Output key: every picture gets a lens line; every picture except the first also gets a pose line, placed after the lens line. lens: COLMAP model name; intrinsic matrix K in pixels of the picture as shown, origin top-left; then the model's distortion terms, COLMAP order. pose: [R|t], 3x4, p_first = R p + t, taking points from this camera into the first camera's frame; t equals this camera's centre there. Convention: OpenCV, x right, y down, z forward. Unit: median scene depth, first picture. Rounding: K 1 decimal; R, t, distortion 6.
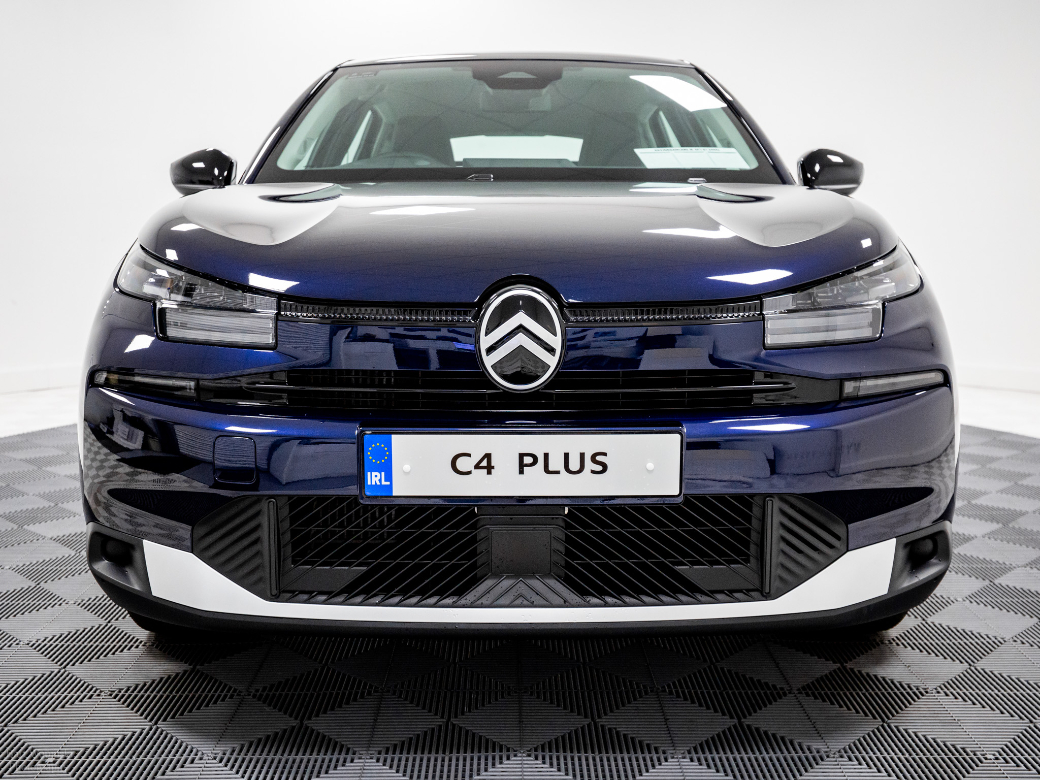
lens RADIAL K [[1141.6, 0, 520.0], [0, 1141.6, 390.0], [0, 0, 1]] dist [0.010963, 0.009792]
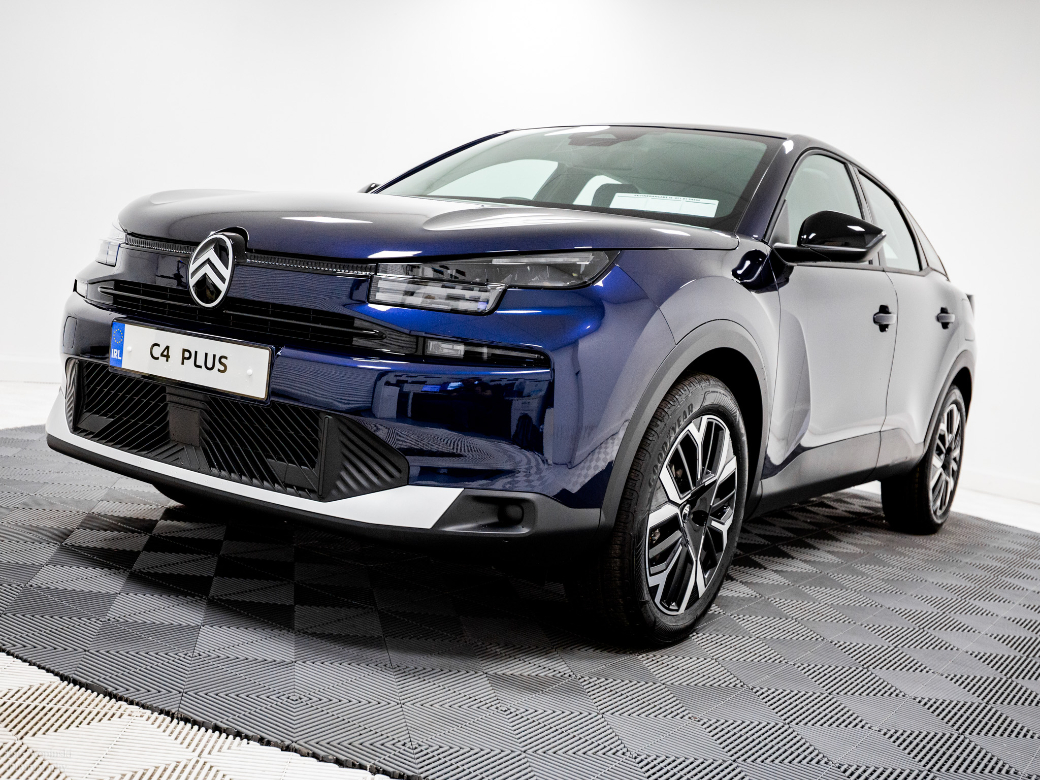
lens RADIAL K [[1141.6, 0, 520.0], [0, 1141.6, 390.0], [0, 0, 1]] dist [0.010963, 0.009792]
pose [[0.829586, 0.151008, -0.537573, 1.067882], [-0.209209, 0.976667, -0.048500, 0.085075], [0.517706, 0.152700, 0.841821, 0.067826]]
